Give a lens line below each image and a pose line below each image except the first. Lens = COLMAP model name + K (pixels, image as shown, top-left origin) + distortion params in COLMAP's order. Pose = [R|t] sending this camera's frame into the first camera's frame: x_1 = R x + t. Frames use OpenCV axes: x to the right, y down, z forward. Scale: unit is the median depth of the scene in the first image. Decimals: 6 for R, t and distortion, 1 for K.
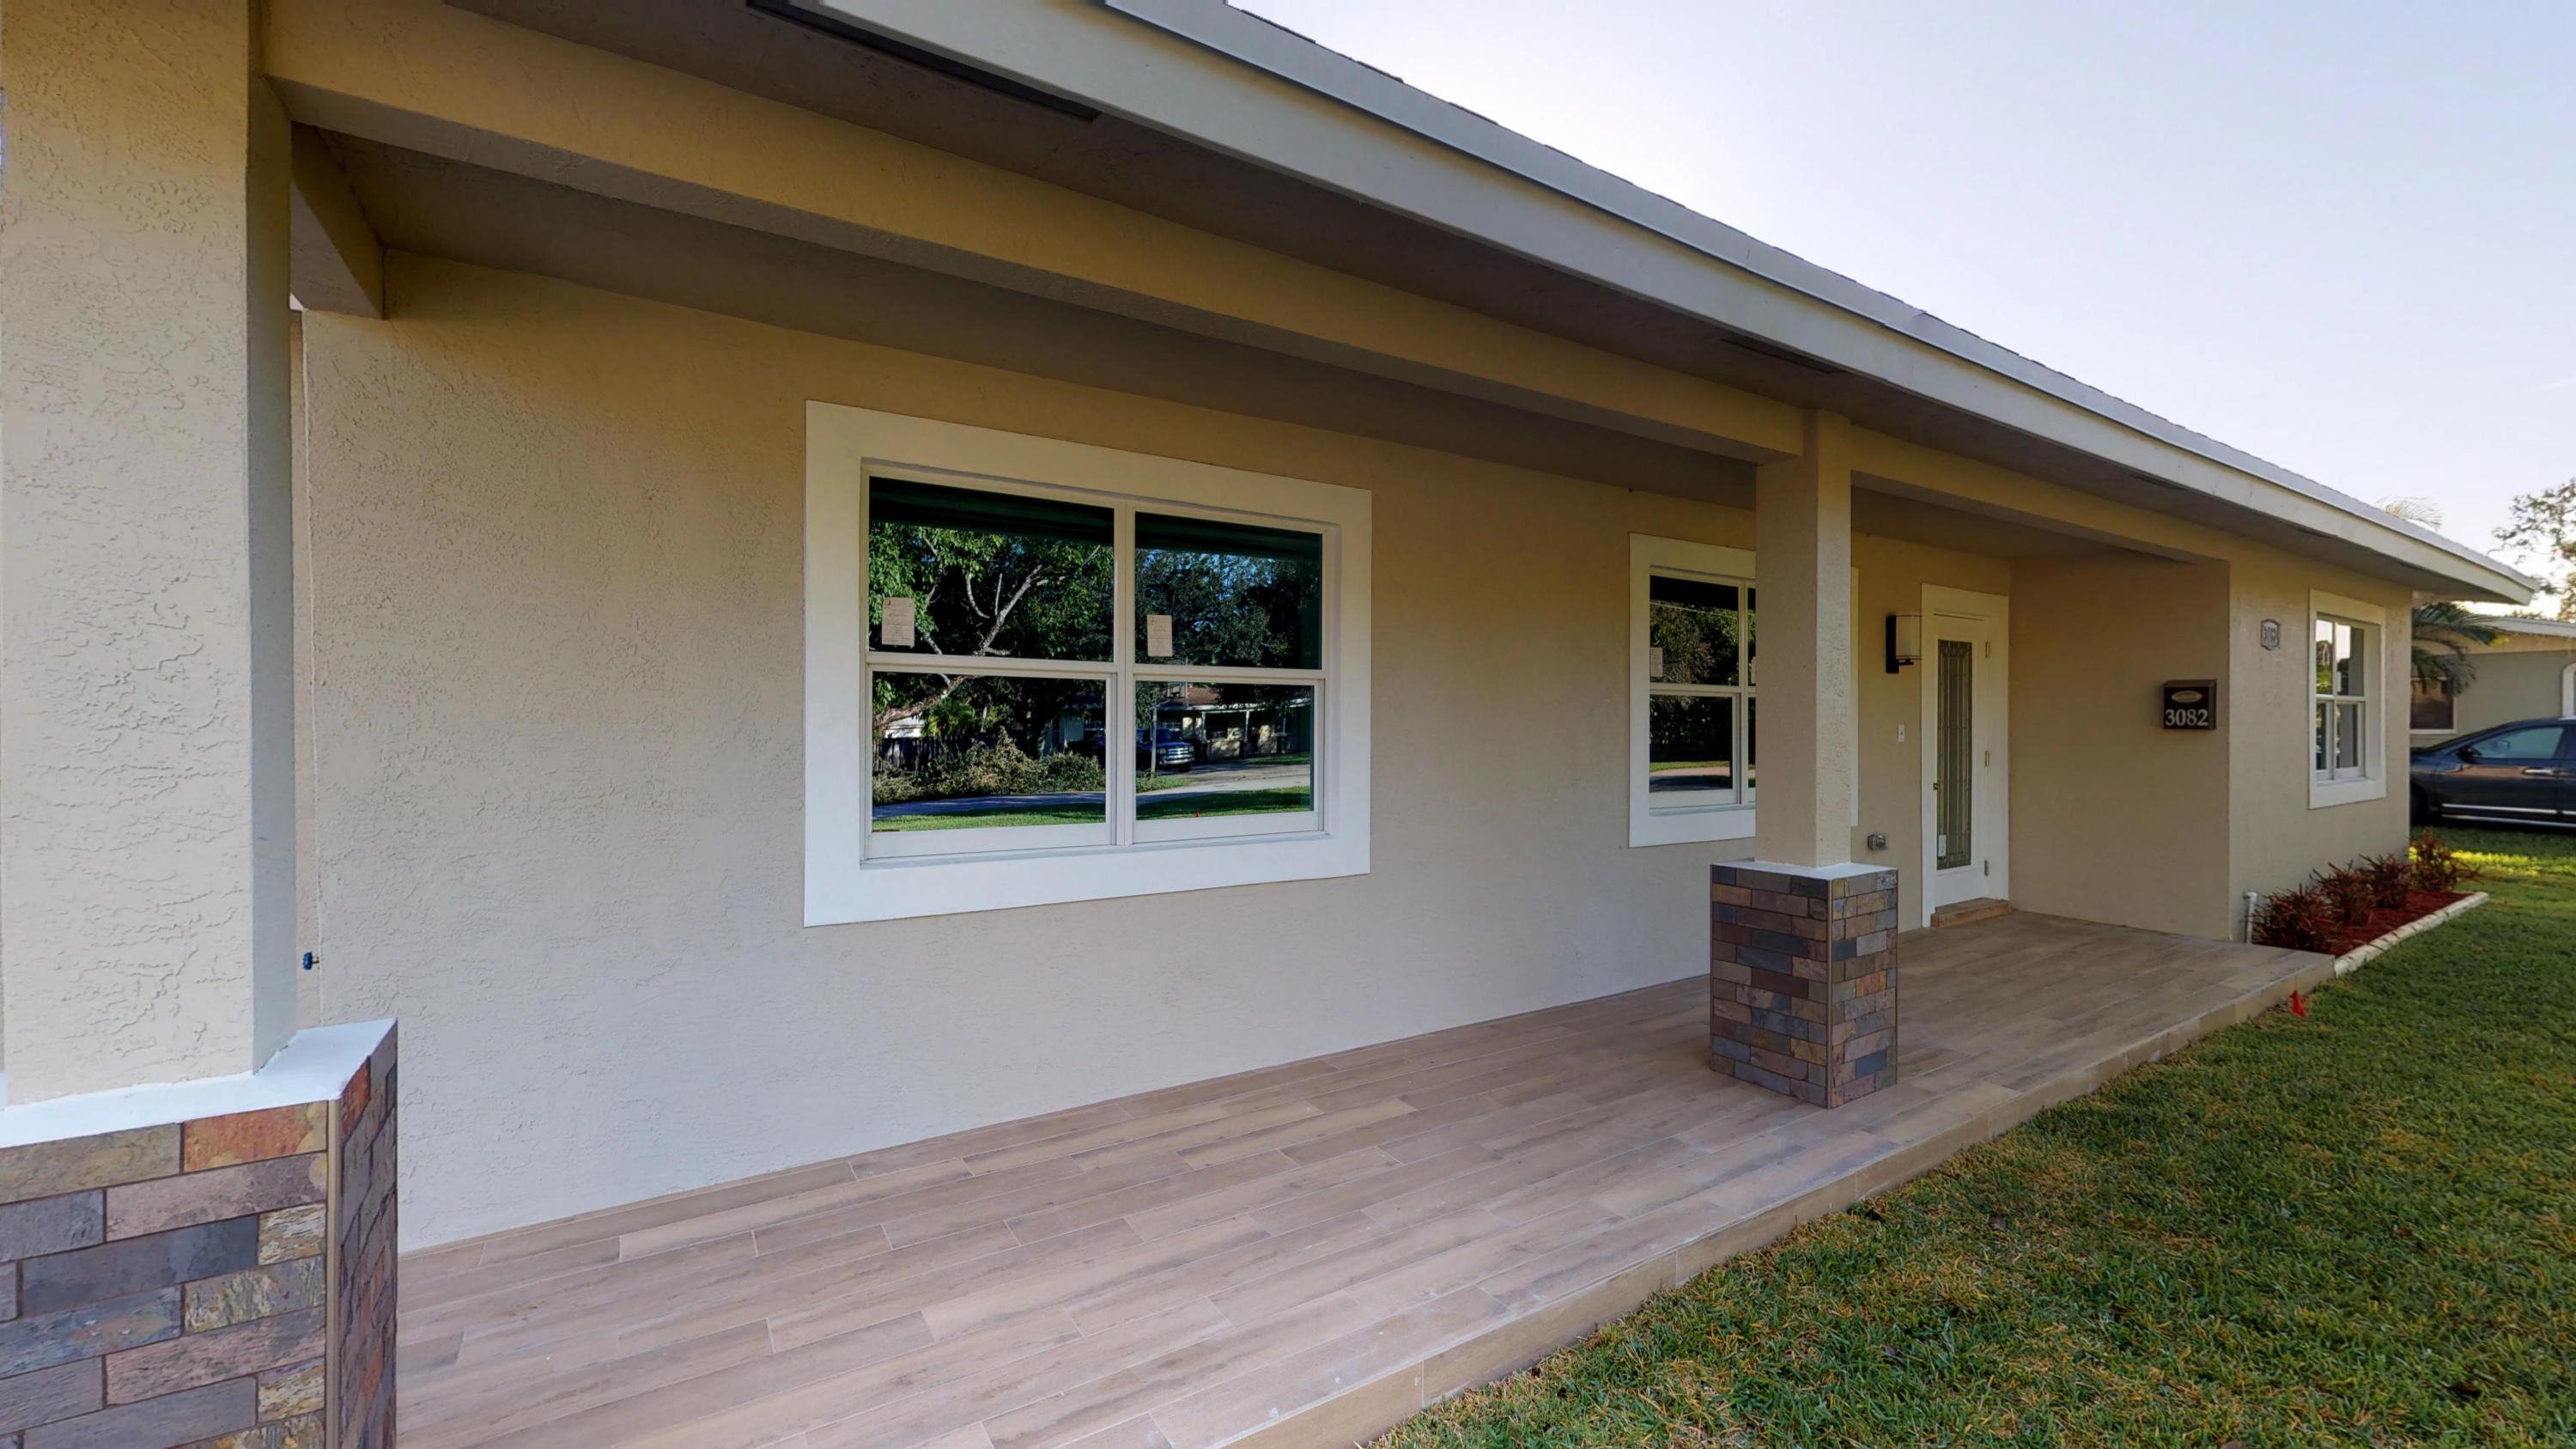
lens RADIAL K [[1013.3, 0, 1287.8], [0, 1013.3, 729.1], [0, 0, 1]] dist [-0.000788, 0.000089]
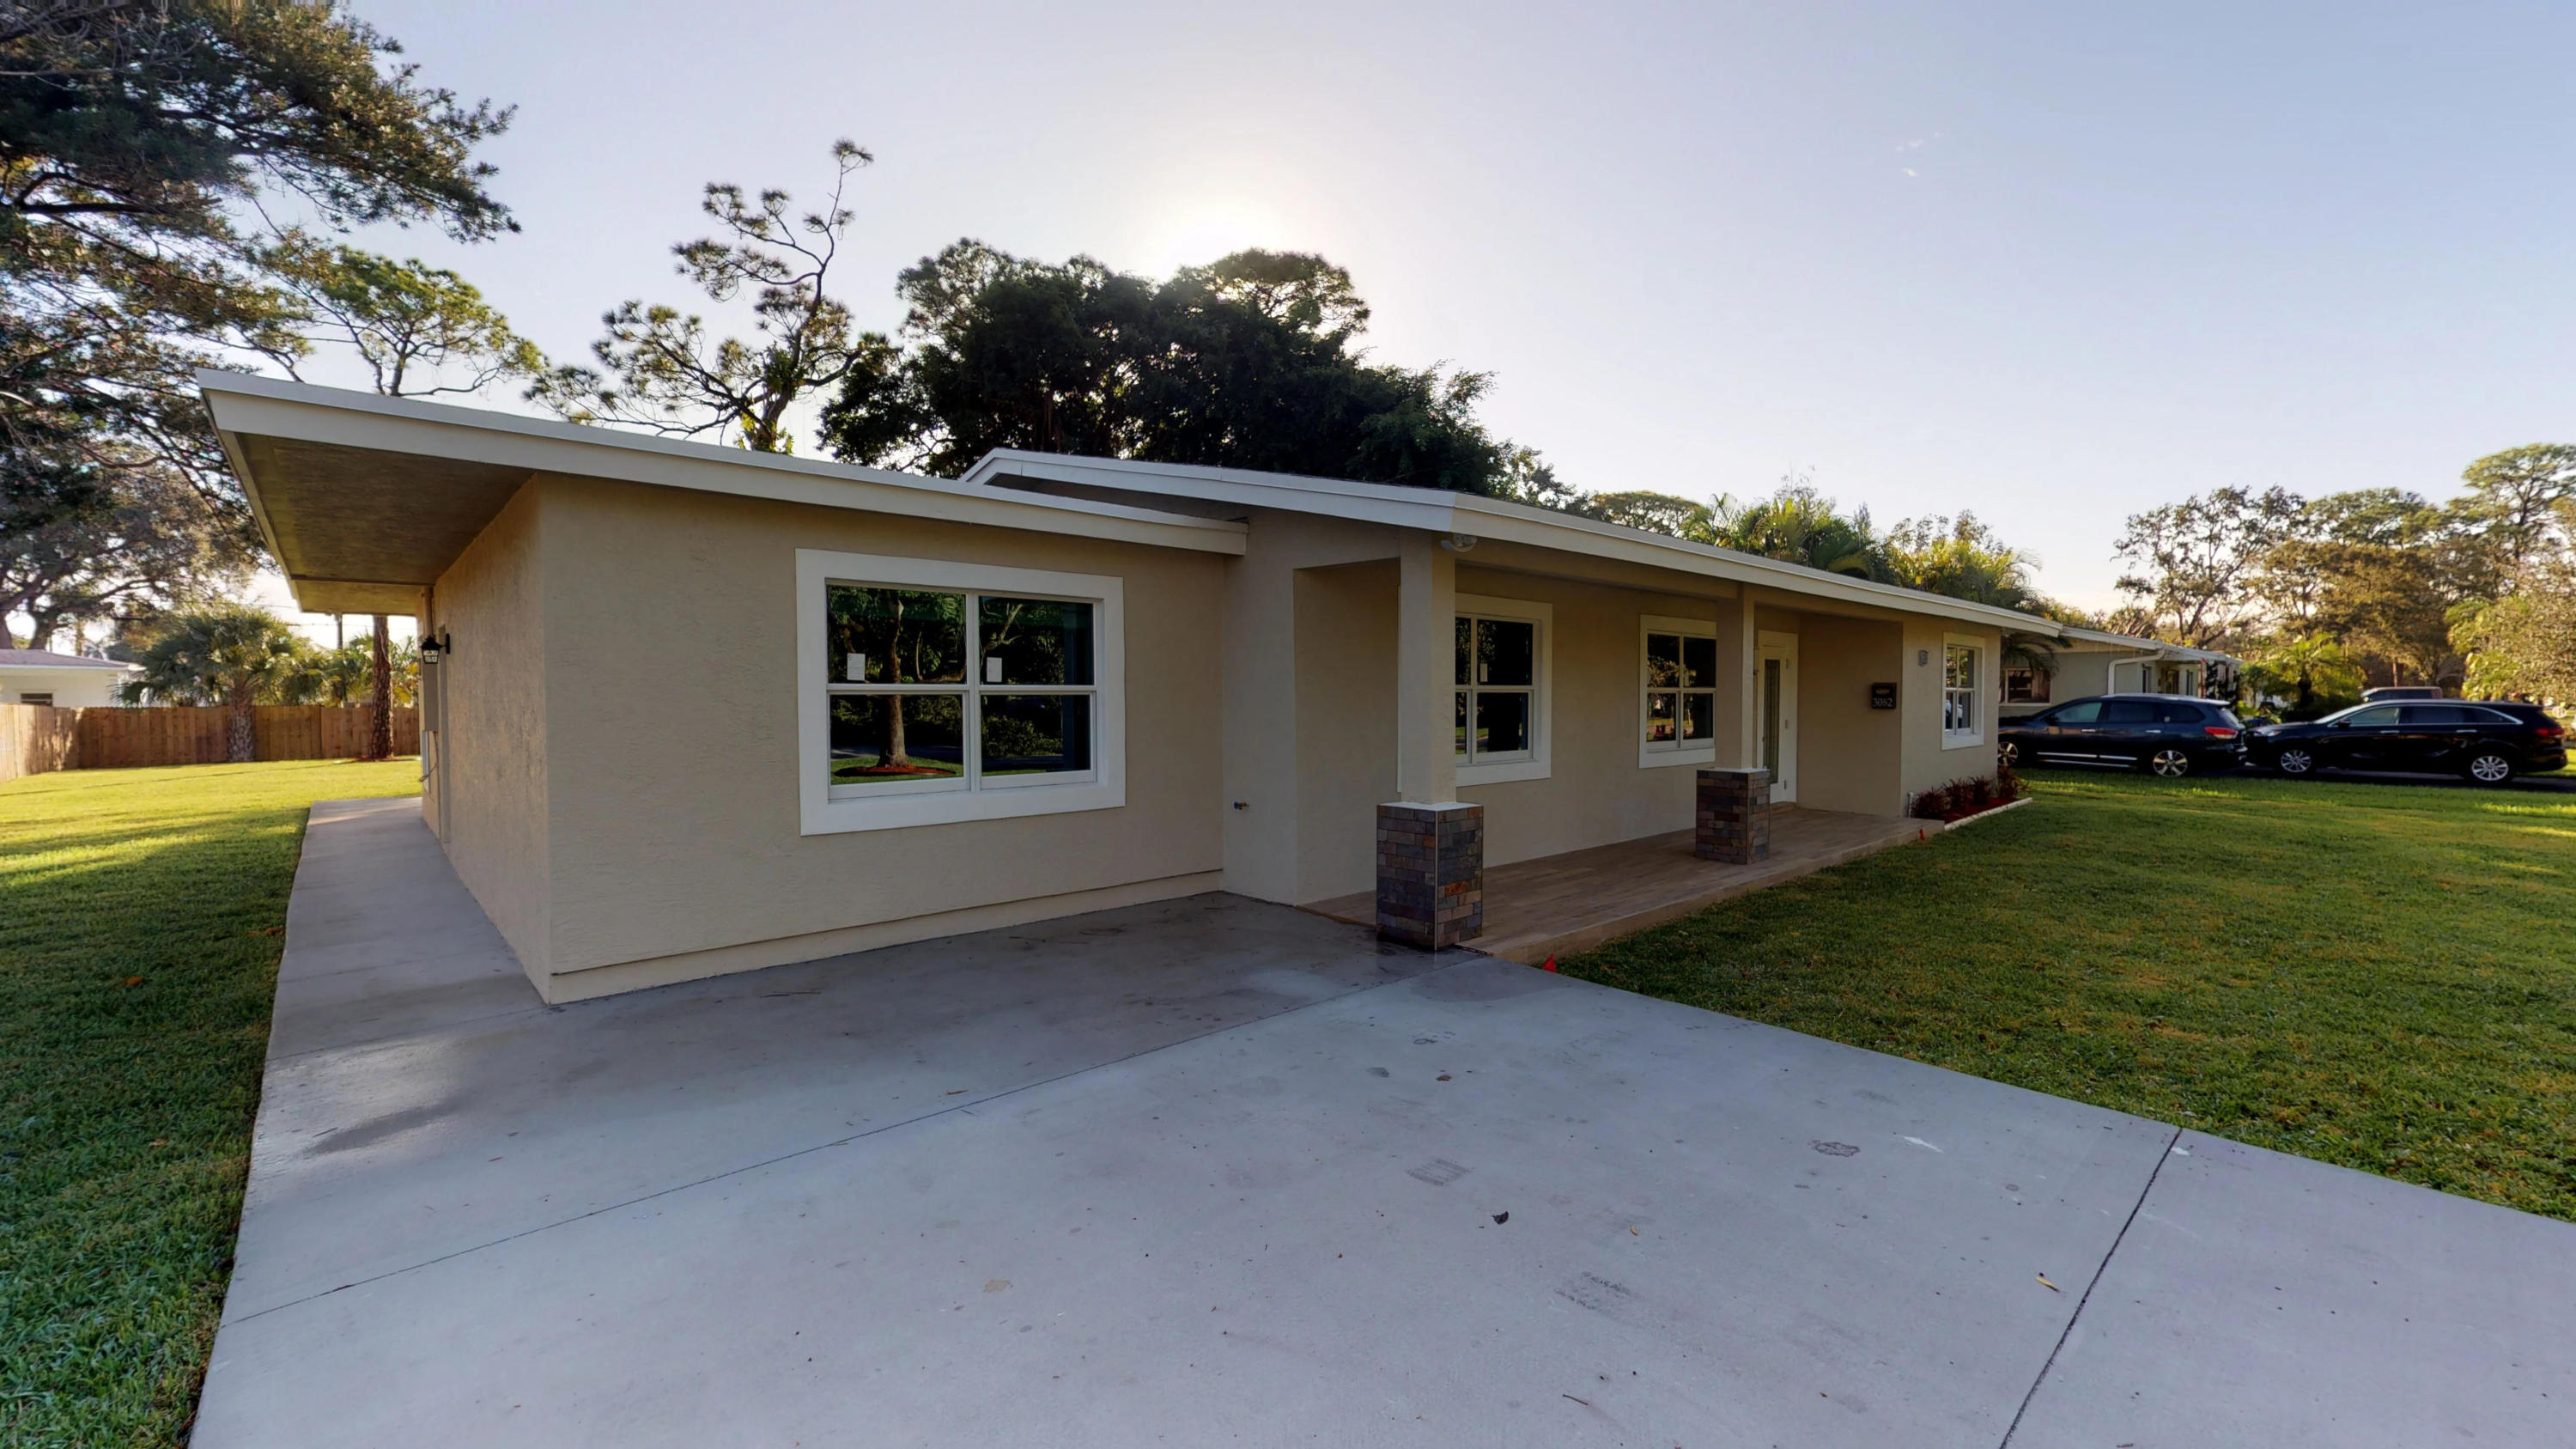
lens RADIAL K [[1013.3, 0, 1287.8], [0, 1013.3, 729.1], [0, 0, 1]] dist [-0.000788, 0.000089]
pose [[0.983668, -0.007277, 0.179845, -0.625775], [0.002079, 0.999575, 0.029078, -0.020338], [-0.179980, -0.028229, 0.983265, -0.756670]]
